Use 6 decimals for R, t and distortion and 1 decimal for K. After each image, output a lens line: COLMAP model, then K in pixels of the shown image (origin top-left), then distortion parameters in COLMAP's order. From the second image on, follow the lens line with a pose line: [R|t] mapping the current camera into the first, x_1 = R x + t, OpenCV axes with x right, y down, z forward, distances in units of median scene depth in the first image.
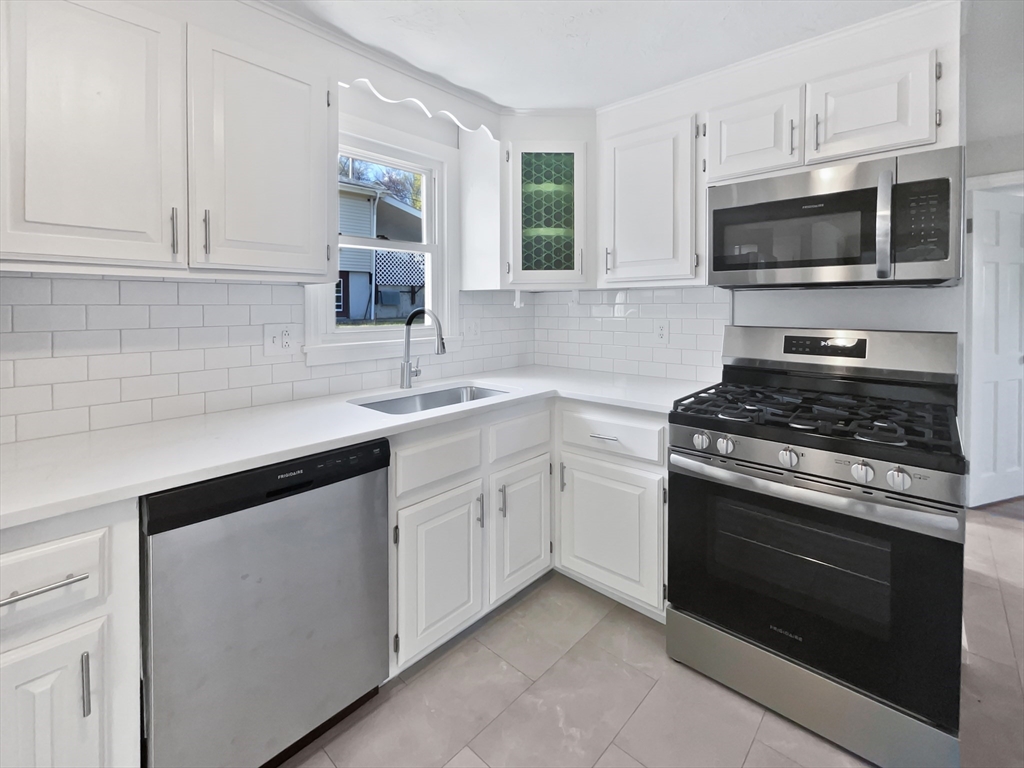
lens RADIAL K [[458.3, 0, 515.3], [0, 458.3, 308.2], [0, 0, 1]] dist [-0.000429, 0.000289]
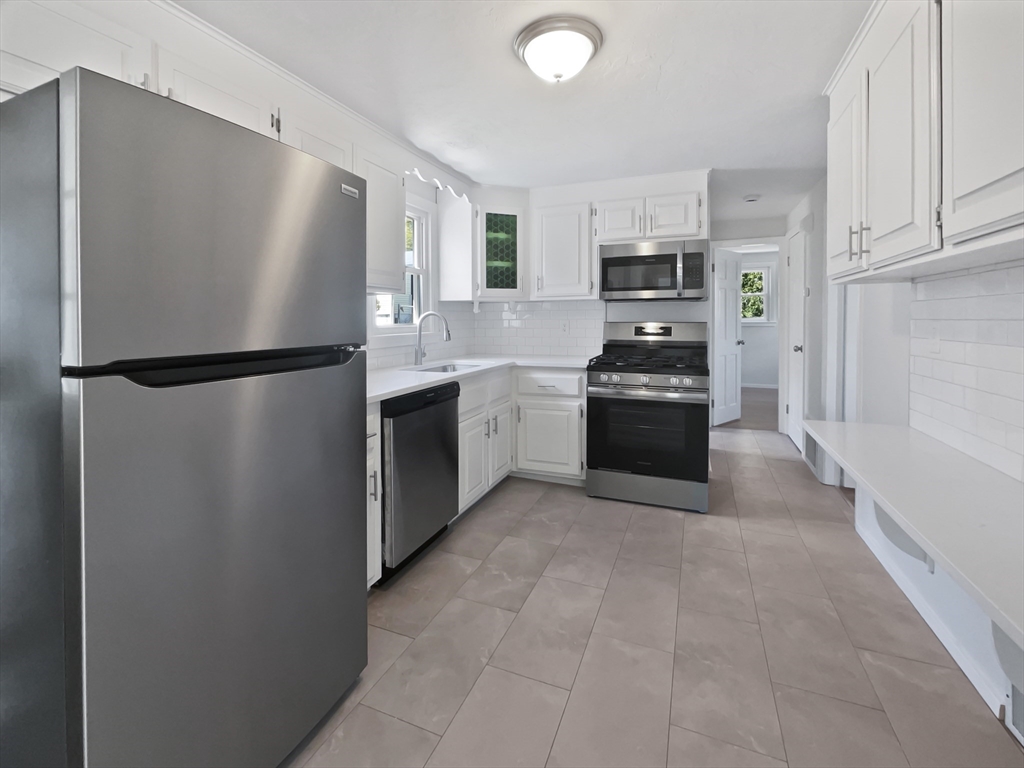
lens RADIAL K [[447.0, 0, 509.9], [0, 447.0, 324.3], [0, 0, 1]] dist [0.000559, 0.000050]
pose [[0.940450, -0.007818, 0.339843, -0.476925], [0.006354, 0.999965, 0.005420, 0.035522], [-0.339874, -0.002937, 0.940466, -0.507624]]
